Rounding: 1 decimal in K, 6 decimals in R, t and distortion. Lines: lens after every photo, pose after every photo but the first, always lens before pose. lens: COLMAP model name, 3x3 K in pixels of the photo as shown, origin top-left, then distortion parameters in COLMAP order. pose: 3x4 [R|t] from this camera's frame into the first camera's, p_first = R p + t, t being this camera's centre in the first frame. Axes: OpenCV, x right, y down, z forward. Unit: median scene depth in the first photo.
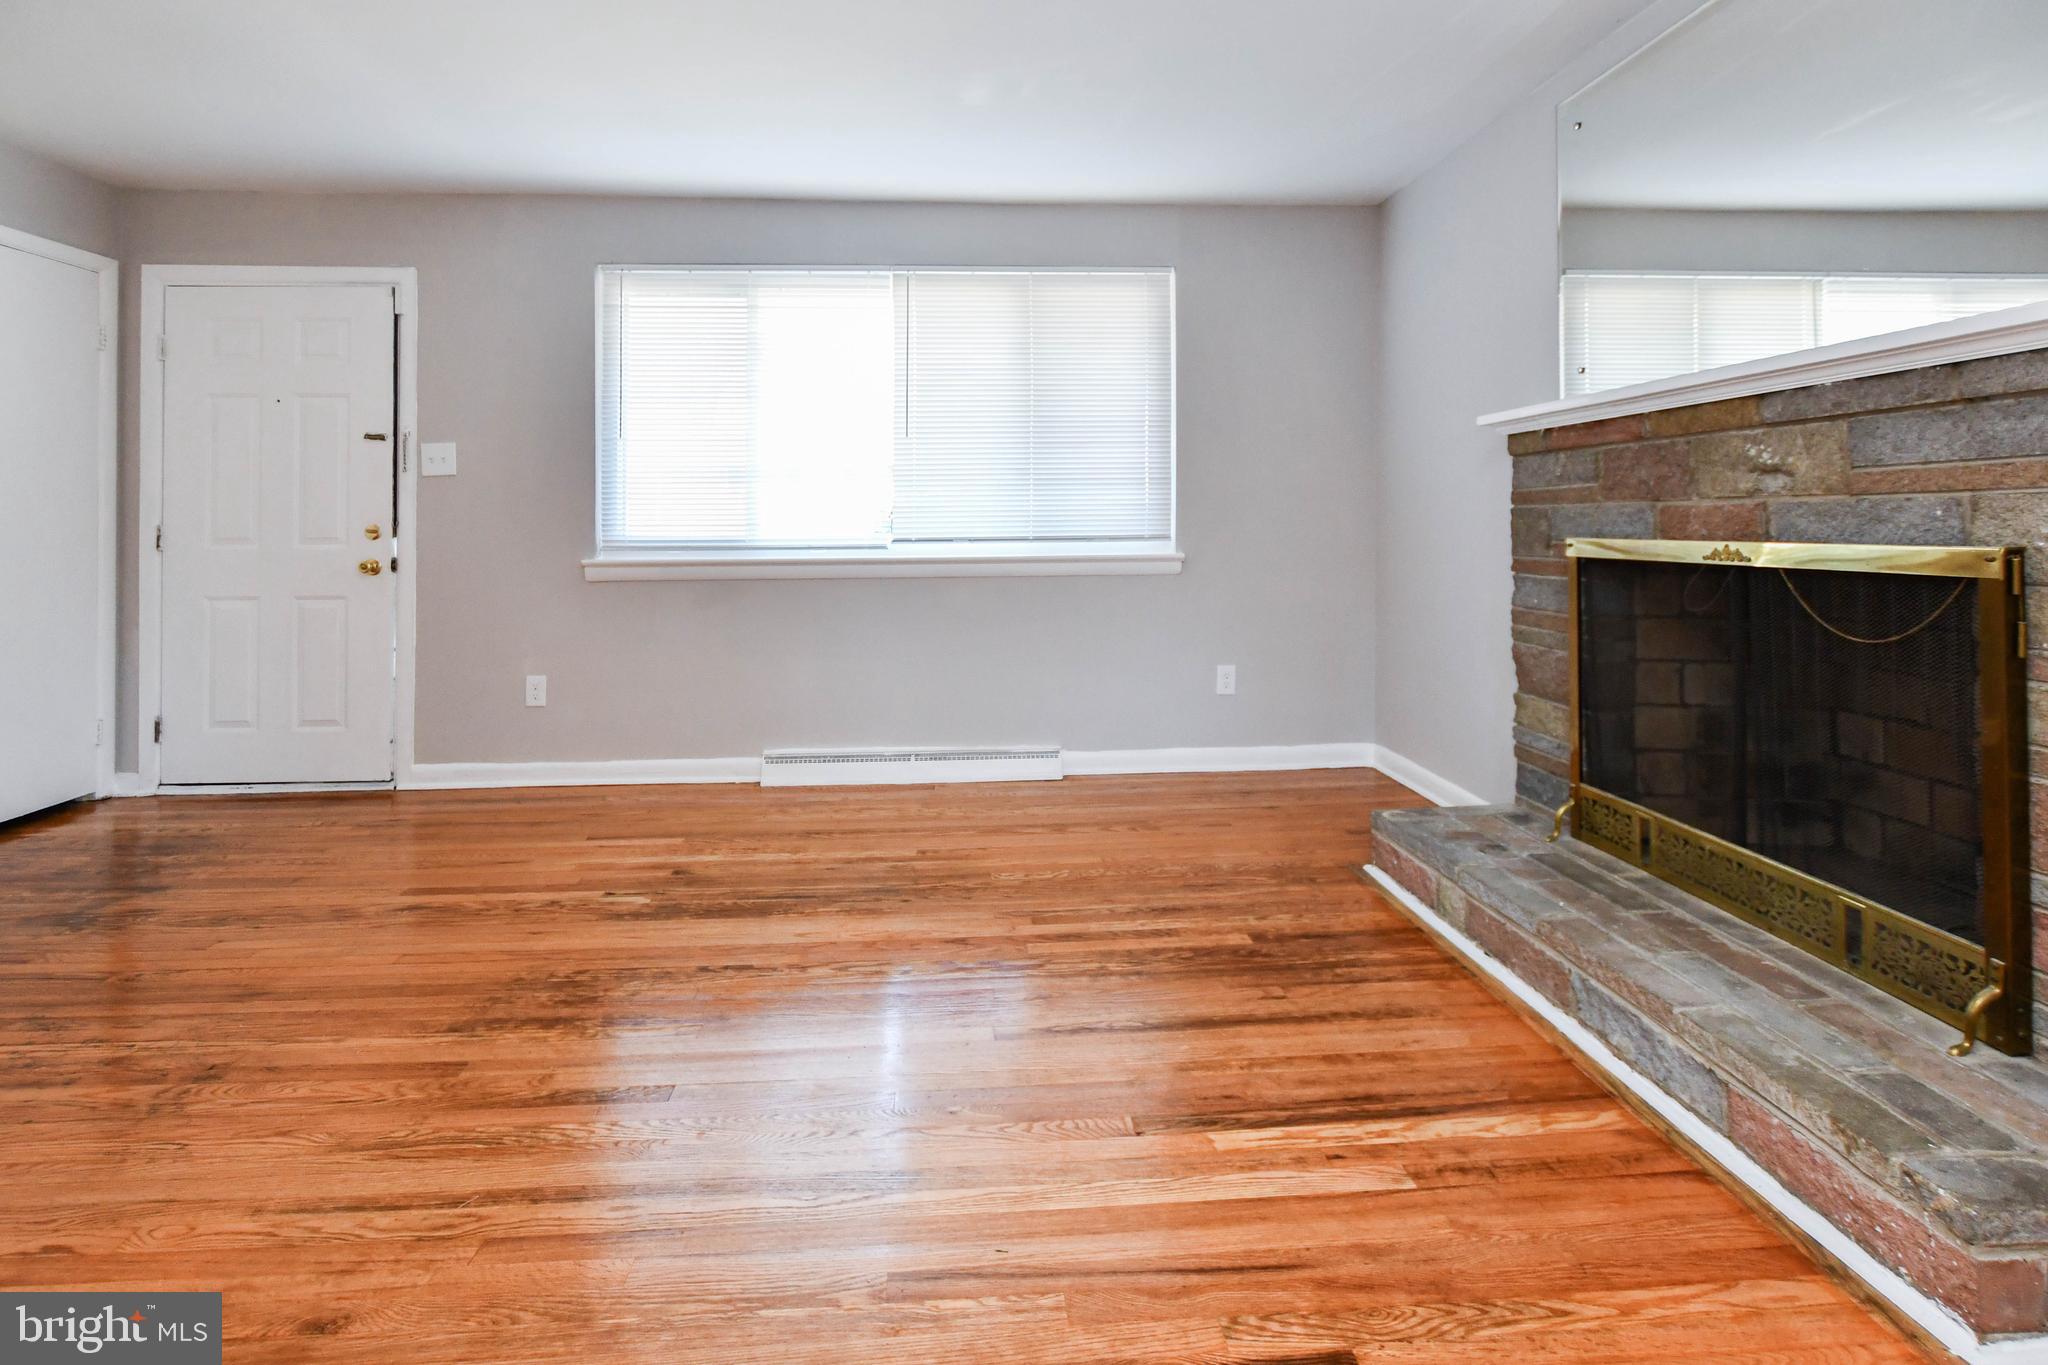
lens RADIAL K [[966.4, 0, 975.5], [0, 966.4, 519.1], [0, 0, 1]] dist [-0.000944, -0.001324]
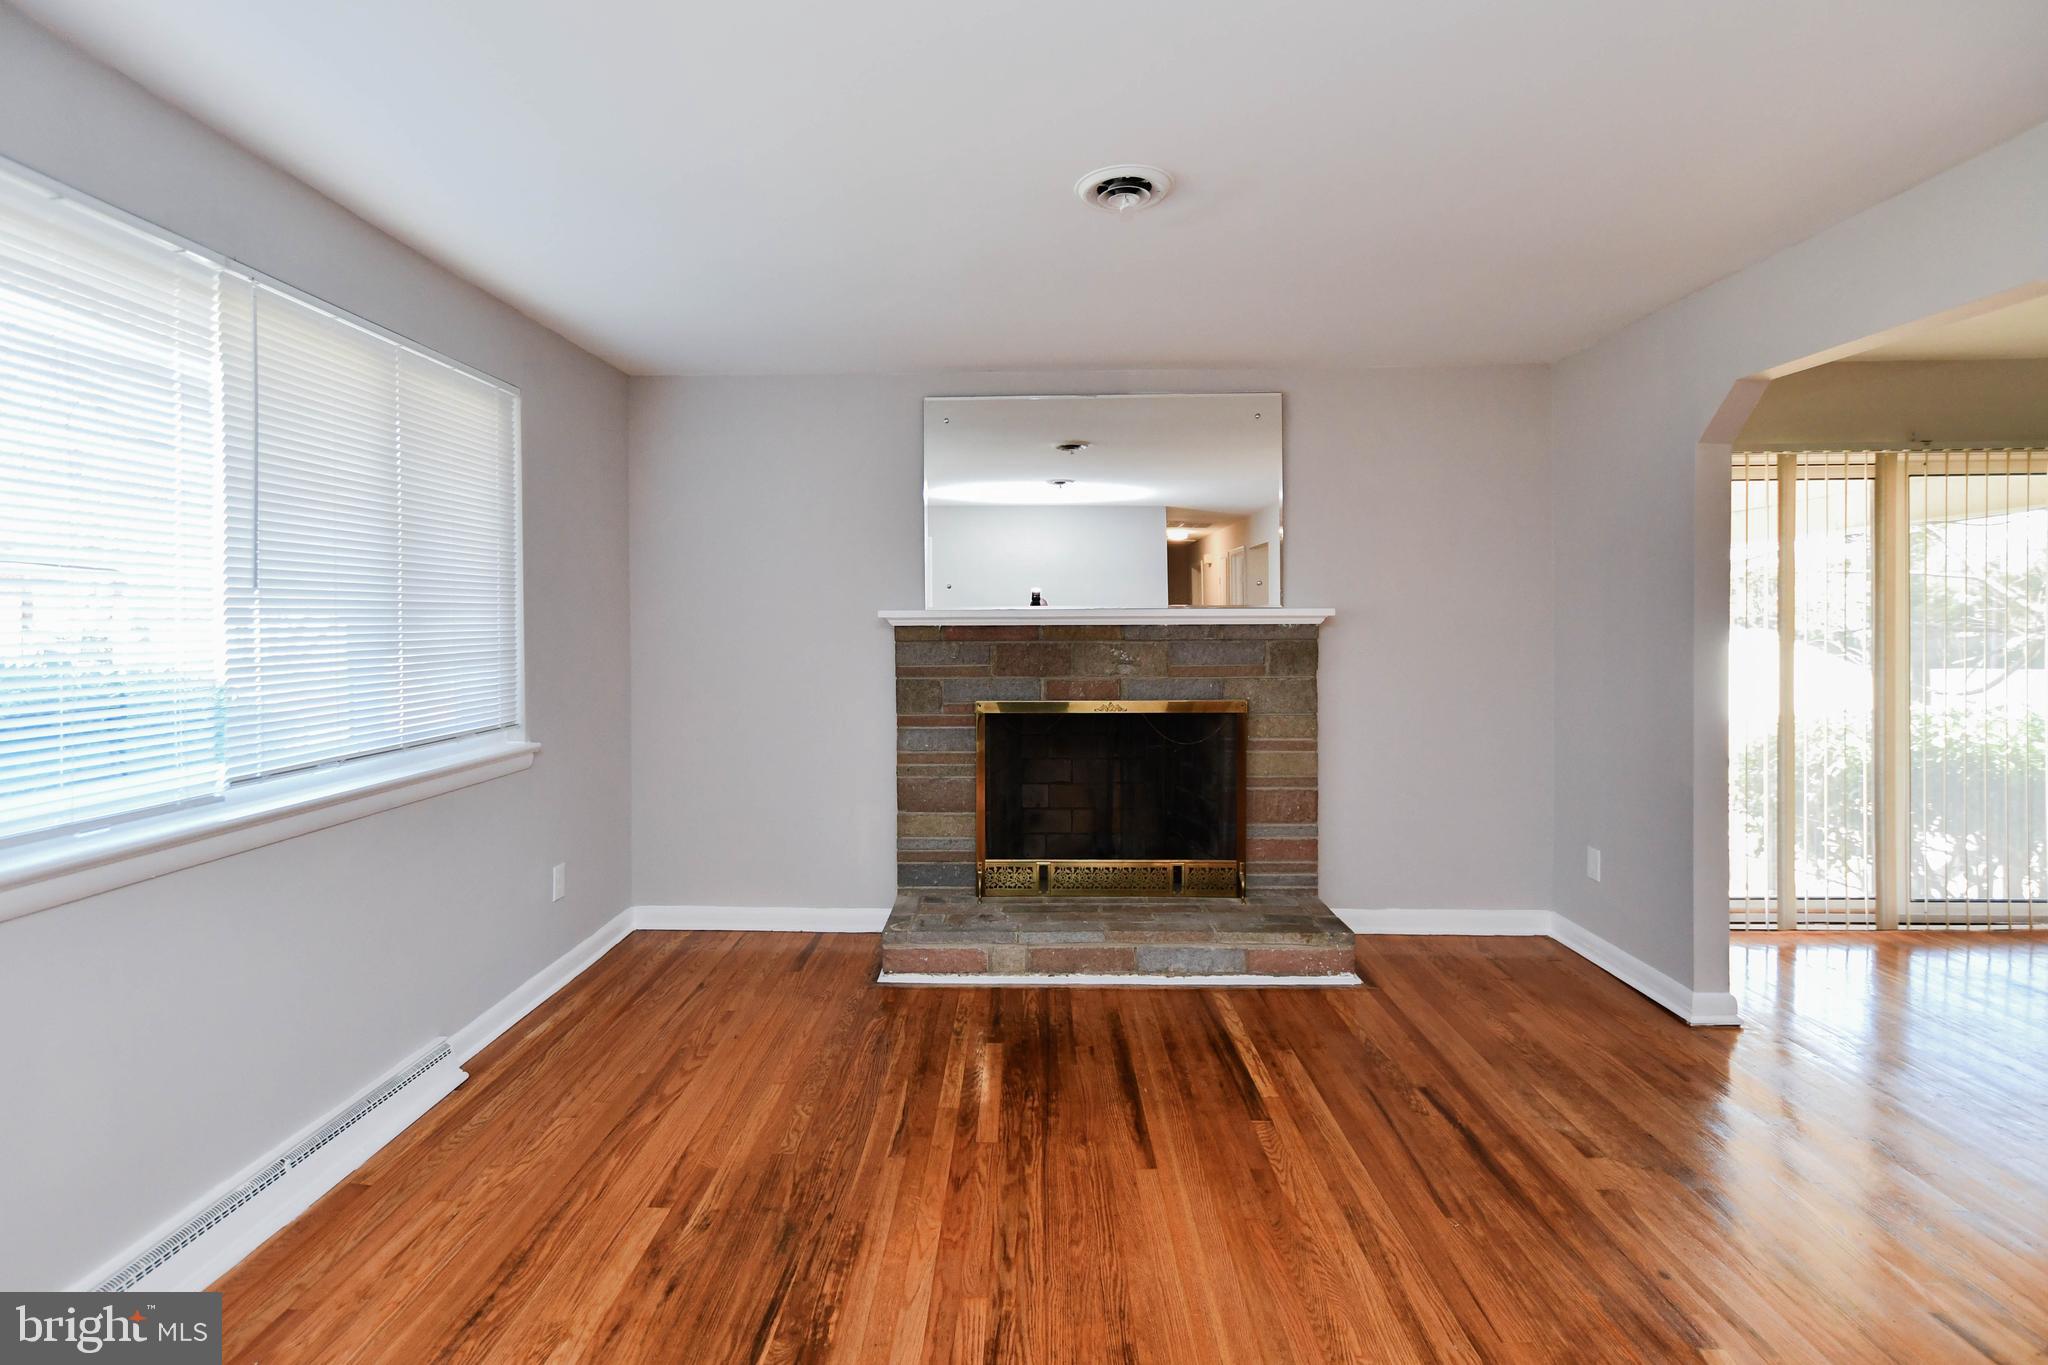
lens RADIAL K [[966.4, 0, 1018.0], [0, 966.4, 628.1], [0, 0, 1]] dist [-0.000944, -0.001324]
pose [[0.069947, -0.000624, 0.997550, -1.171448], [0.001739, 0.999998, 0.000503, -0.124287], [-0.997549, 0.001699, 0.069948, 1.082407]]
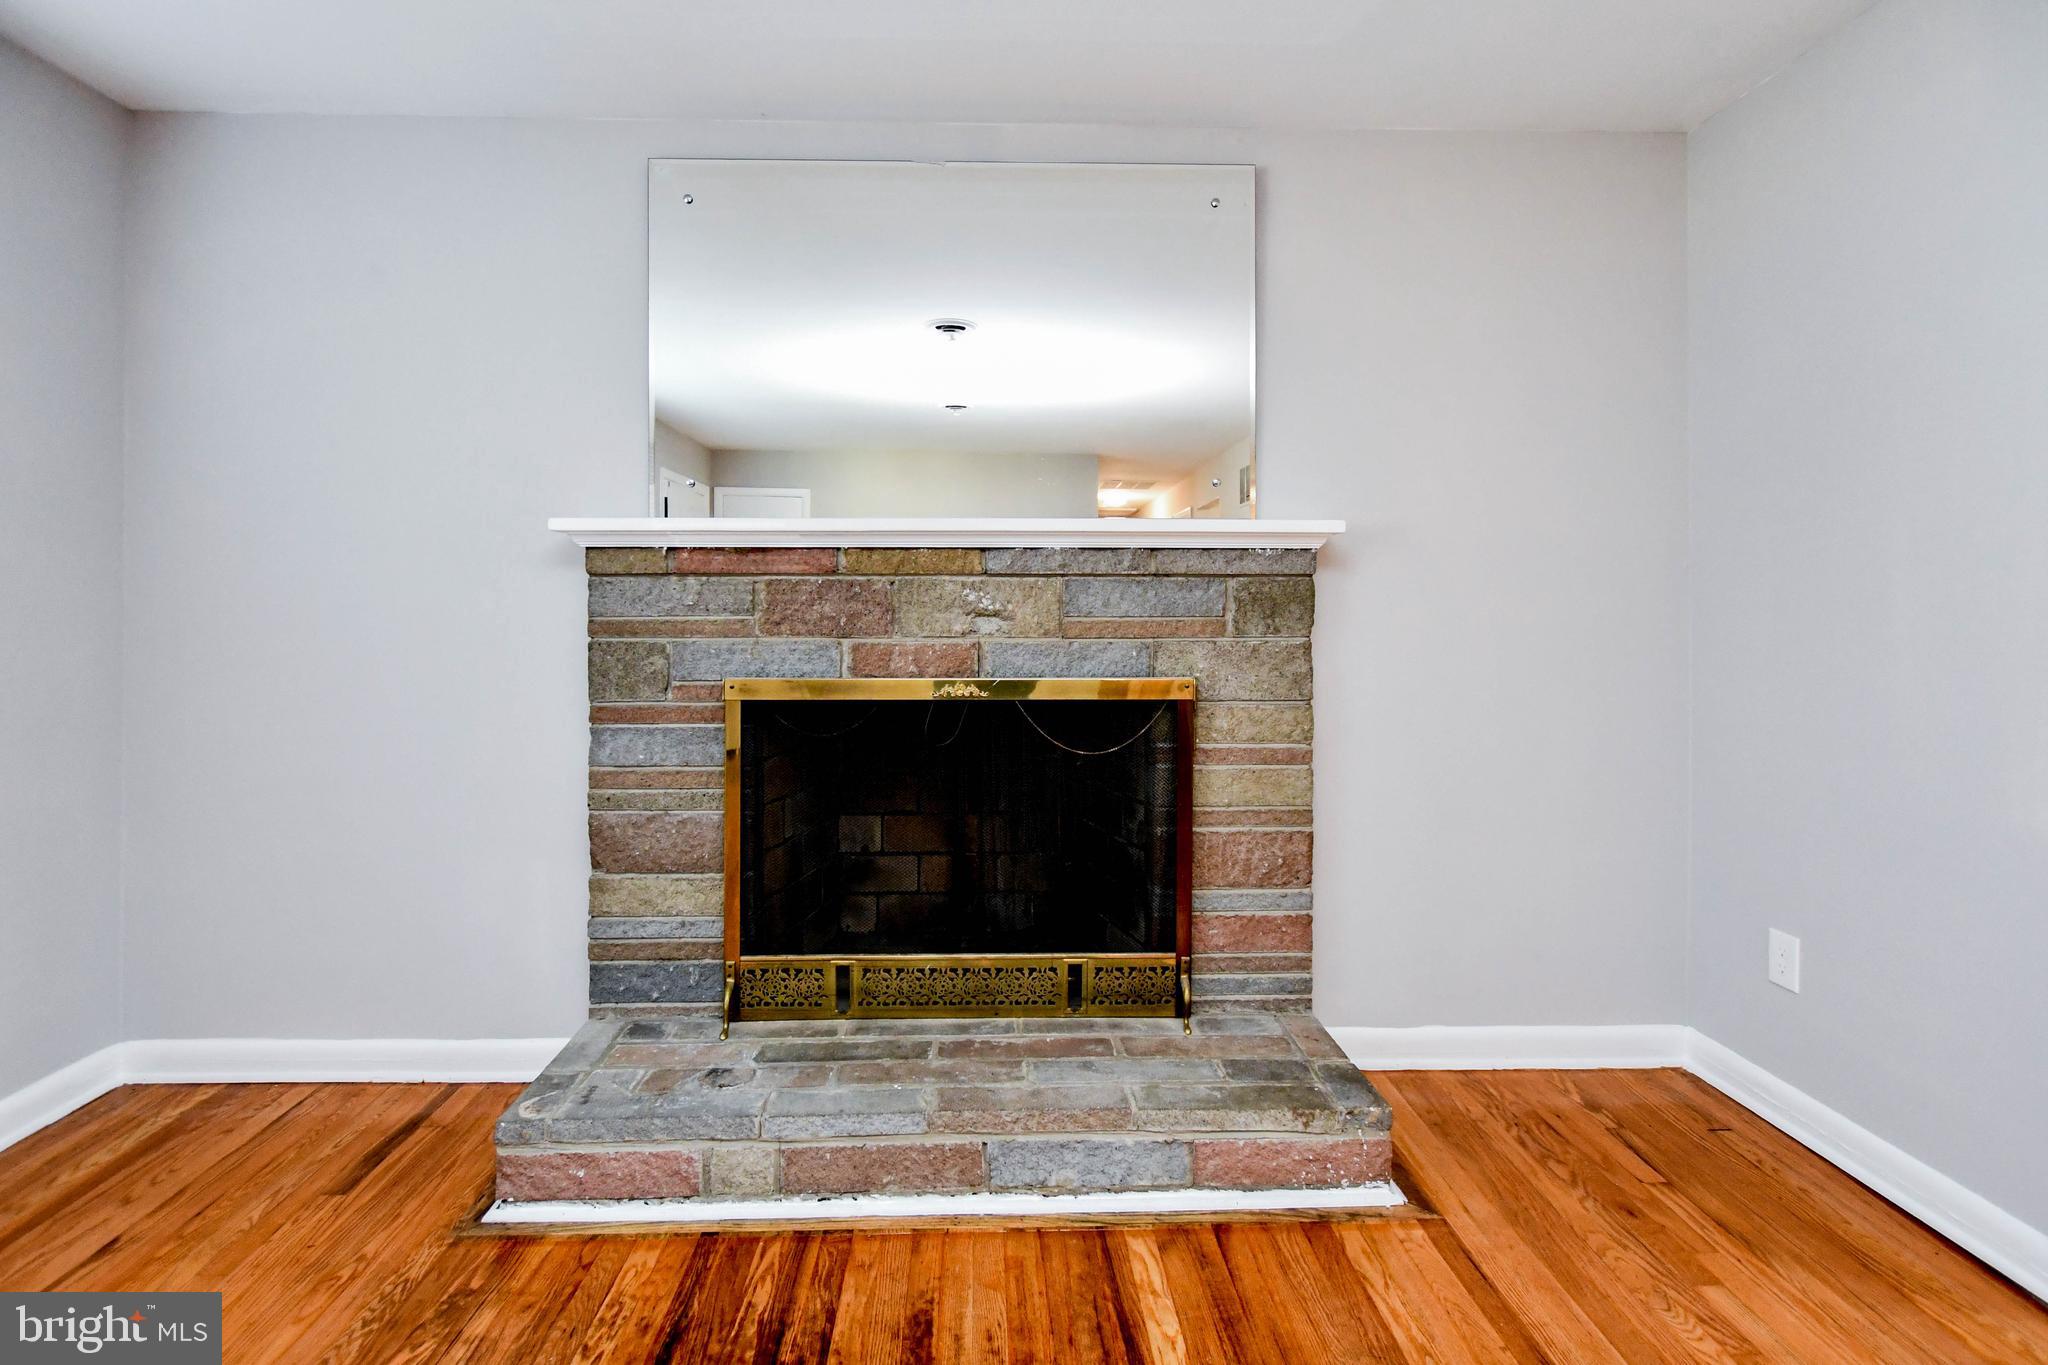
lens RADIAL K [[966.4, 0, 1024.1], [0, 966.4, 621.7], [0, 0, 1]] dist [-0.000944, -0.001324]
pose [[0.009384, 0.001837, 0.999954, -0.324722], [-0.004036, 0.999990, -0.001799, -0.040116], [-0.999948, -0.004019, 0.009391, 0.947523]]
